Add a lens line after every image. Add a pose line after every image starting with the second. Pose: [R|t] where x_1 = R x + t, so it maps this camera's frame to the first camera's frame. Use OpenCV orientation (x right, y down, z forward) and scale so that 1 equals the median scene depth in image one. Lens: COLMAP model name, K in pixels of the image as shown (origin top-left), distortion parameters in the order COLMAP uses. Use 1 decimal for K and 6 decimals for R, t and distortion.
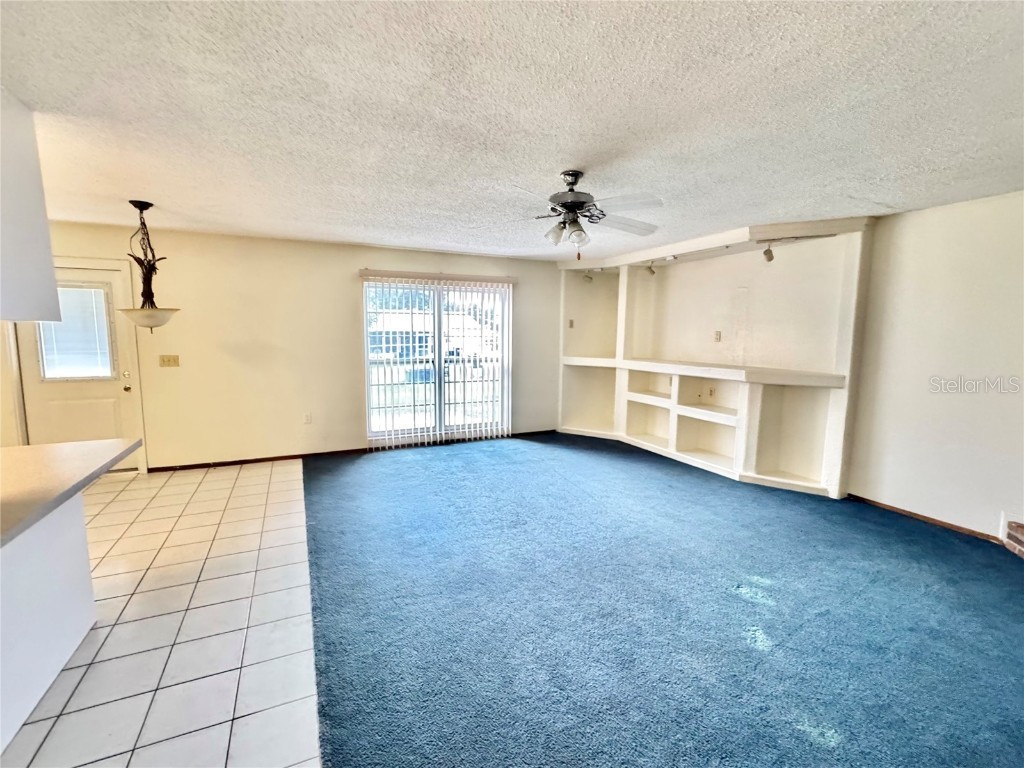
lens RADIAL K [[451.0, 0, 512.0], [0, 451.0, 384.0], [0, 0, 1]] dist [-0.008905, 0.000072]
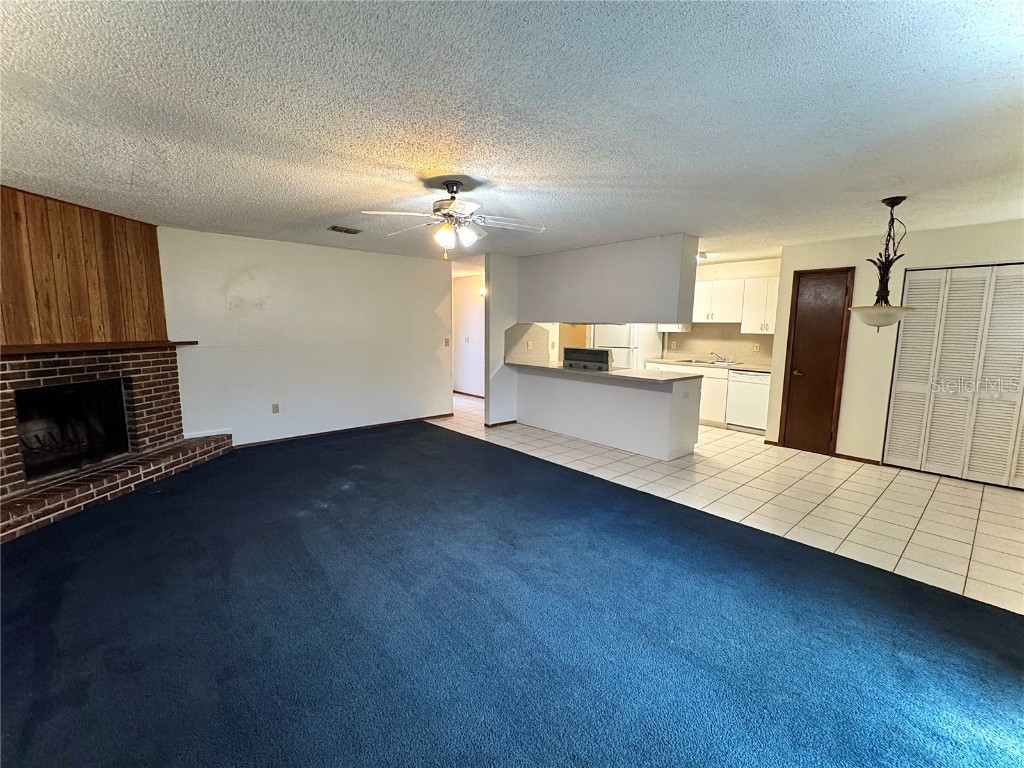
lens RADIAL K [[451.0, 0, 512.0], [0, 451.0, 384.0], [0, 0, 1]] dist [-0.008905, 0.000072]
pose [[-0.956601, 0.018051, -0.290840, 0.259995], [-0.052312, 0.971227, 0.232338, -0.190937], [0.286666, 0.237469, -0.928133, 1.710054]]
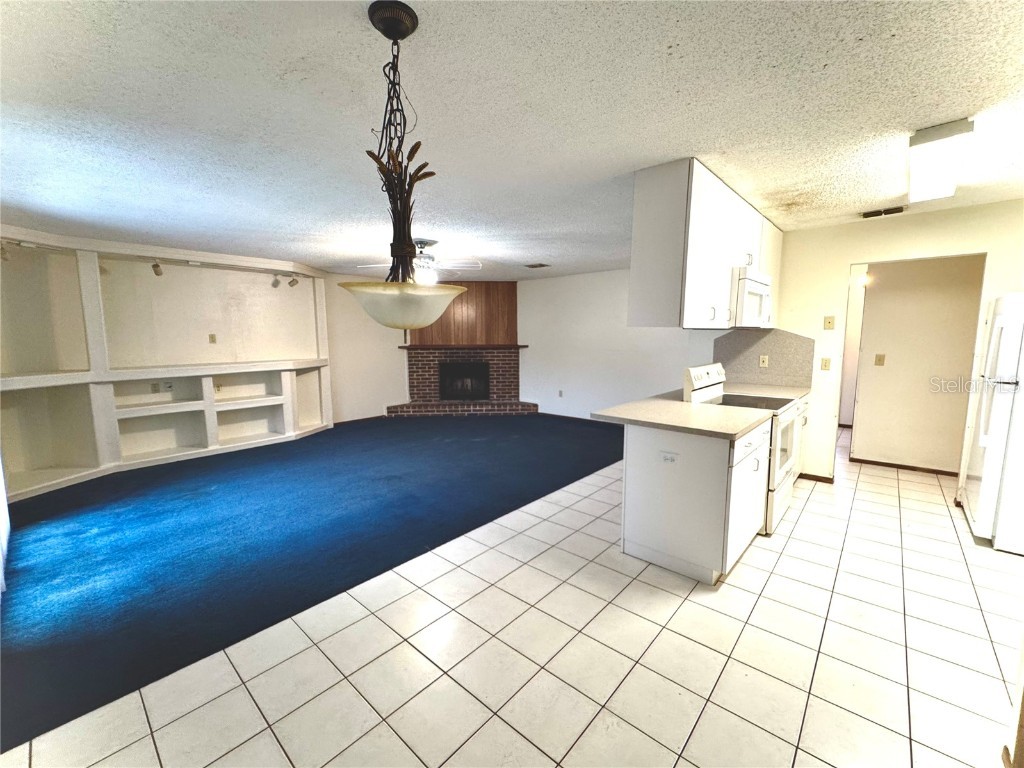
lens RADIAL K [[429.3, 0, 512.0], [0, 429.3, 384.0], [0, 0, 1]] dist [0.001105, 0.000242]
pose [[-0.383800, -0.111449, 0.916666, -1.215247], [0.110499, 0.980014, 0.165416, -0.129593], [-0.916781, 0.164777, -0.363815, 1.053869]]
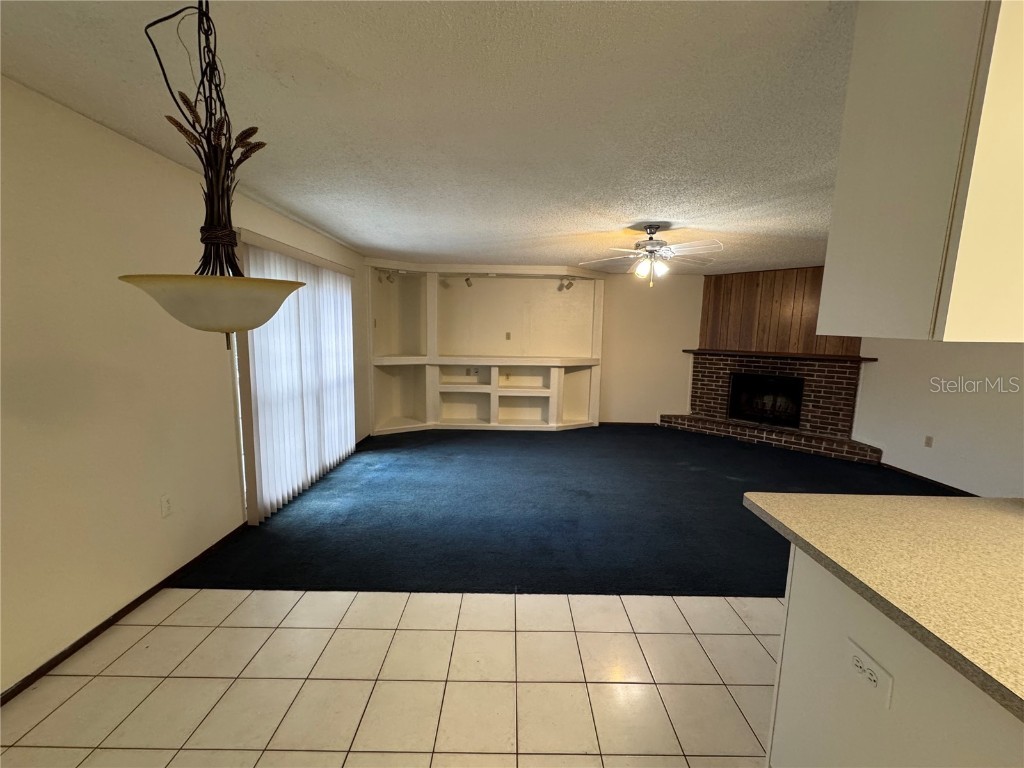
lens RADIAL K [[409.8, 0, 506.6], [0, 409.8, 384.7], [0, 0, 1]] dist [-0.001822, 0.000049]
pose [[0.439074, -0.115113, 0.891046, -0.995934], [0.090130, 0.992399, 0.083794, -0.091266], [-0.893919, 0.043518, 0.446111, 0.654450]]
